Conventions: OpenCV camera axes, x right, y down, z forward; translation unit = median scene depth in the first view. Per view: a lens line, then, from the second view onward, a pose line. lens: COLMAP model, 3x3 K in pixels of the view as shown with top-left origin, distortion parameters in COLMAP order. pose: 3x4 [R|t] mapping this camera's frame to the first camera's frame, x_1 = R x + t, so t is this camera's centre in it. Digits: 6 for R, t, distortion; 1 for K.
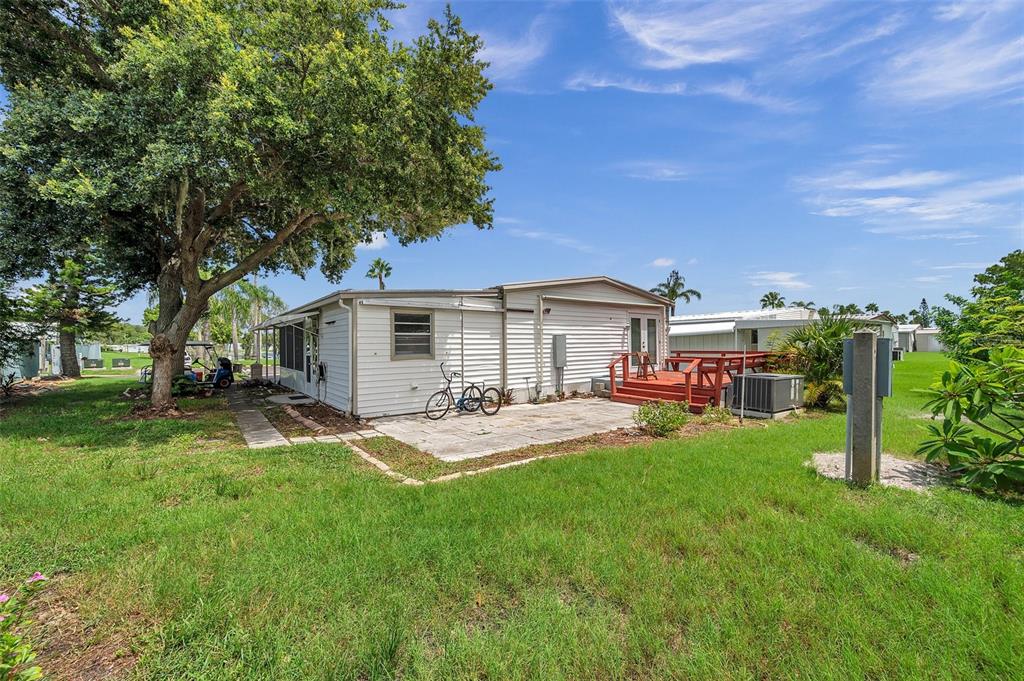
lens RADIAL K [[404.7, 0, 511.4], [0, 404.7, 343.2], [0, 0, 1]] dist [-0.004081, 0.000439]
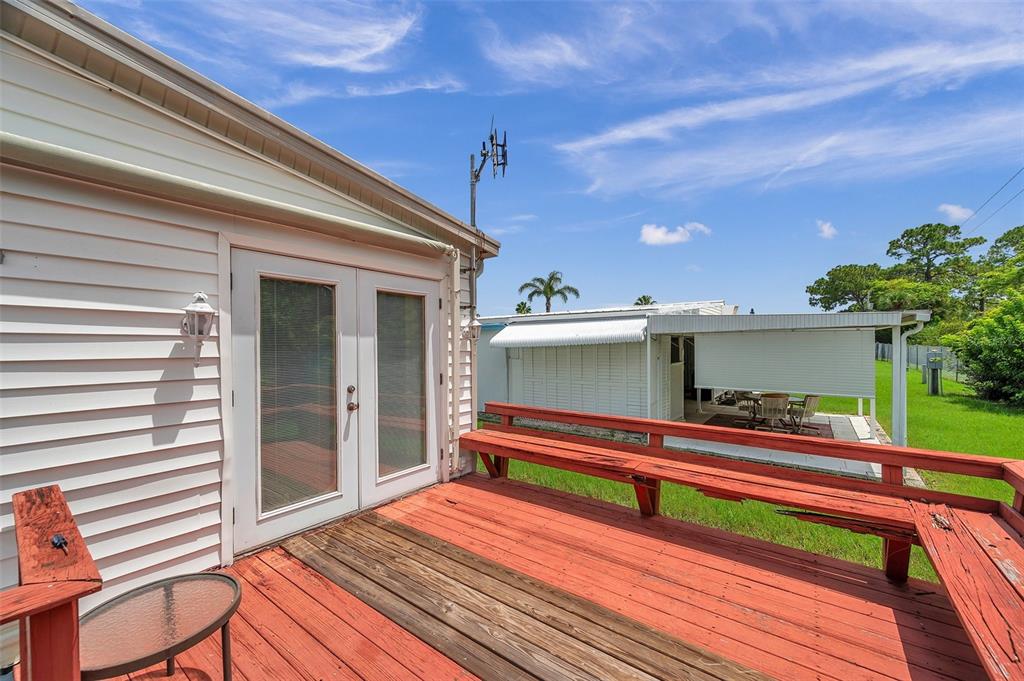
lens RADIAL K [[404.7, 0, 516.7], [0, 404.7, 349.0], [0, 0, 1]] dist [-0.004081, 0.000439]
pose [[0.959225, 0.001661, 0.282640, 0.444836], [-0.004883, 0.999931, 0.010695, -0.035107], [-0.282603, -0.011639, 0.959166, 0.942989]]
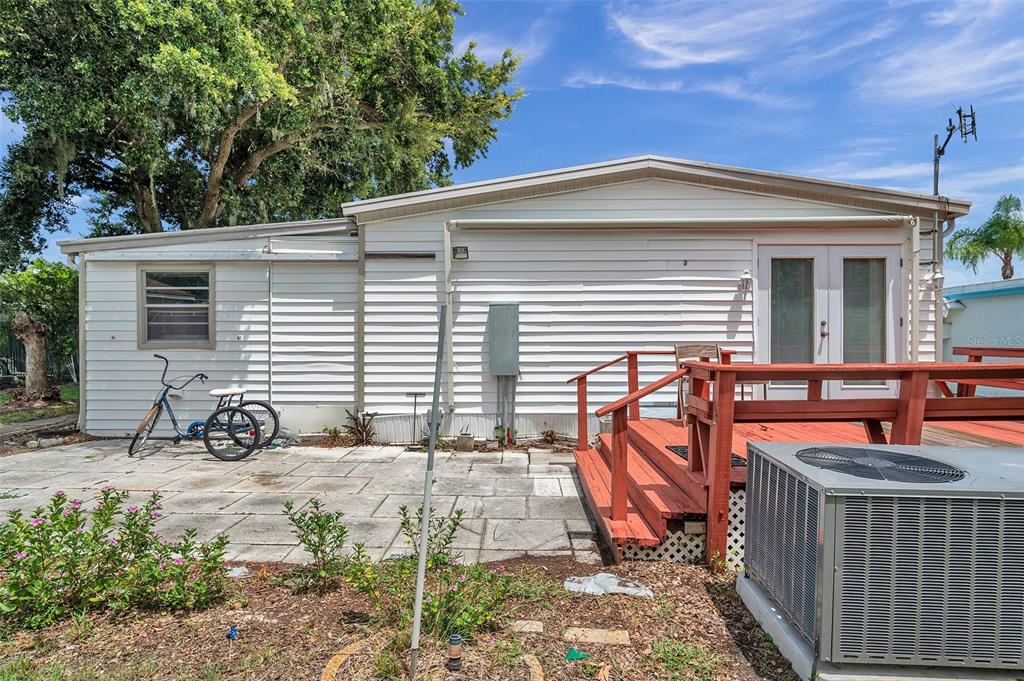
lens RADIAL K [[552.4, 0, 506.3], [0, 552.4, 341.1], [0, 0, 1]] dist [-0.004372, -0.002529]
pose [[0.783909, 0.012480, -0.620750, 0.520475], [-0.005765, 0.999901, 0.012822, 0.012854], [0.620849, -0.006473, 0.783903, 0.535717]]
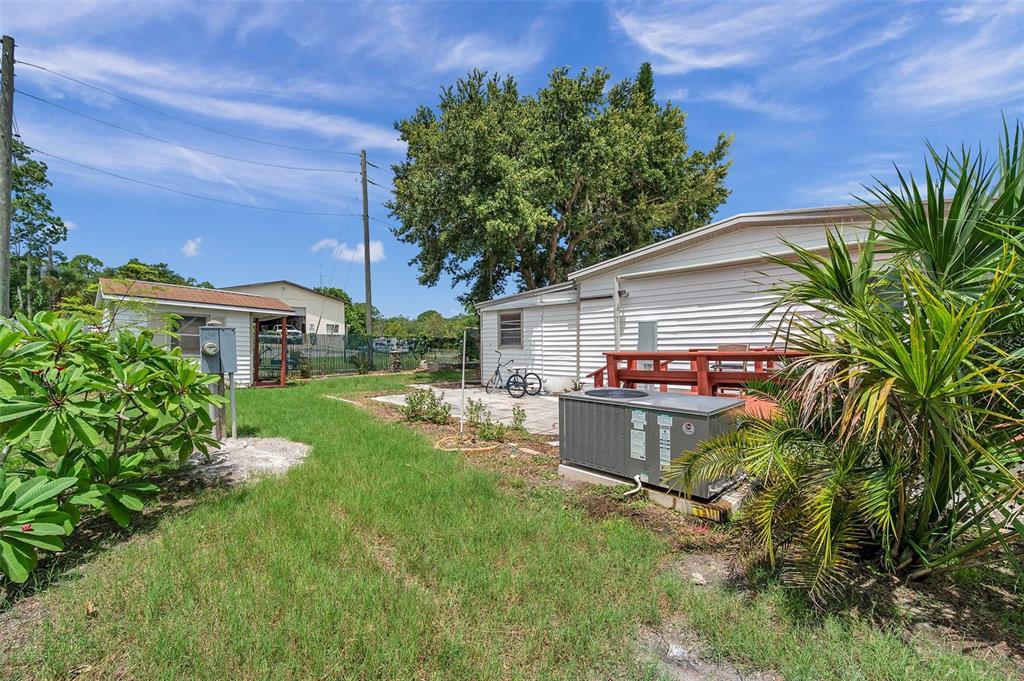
lens RADIAL K [[404.7, 0, 511.4], [0, 404.7, 359.5], [0, 0, 1]] dist [-0.004081, 0.000439]
pose [[0.136798, 0.039756, -0.989801, 0.865793], [0.008505, 0.999110, 0.041305, 0.016928], [0.990563, -0.014069, 0.136338, 0.663582]]
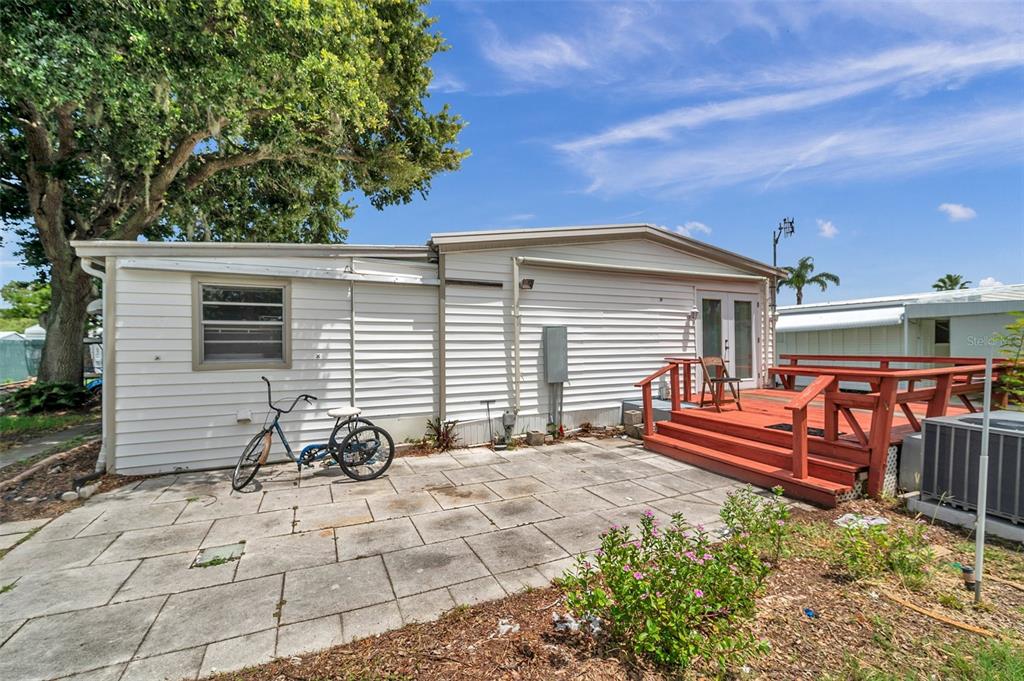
lens RADIAL K [[430.1, 0, 512.2], [0, 430.1, 345.2], [0, 0, 1]] dist [-0.000897, 0.000001]
pose [[0.976950, 0.003158, -0.213443, 0.196044], [-0.002208, 0.999987, 0.004693, 0.003228], [0.213455, -0.004113, 0.976944, 0.405085]]
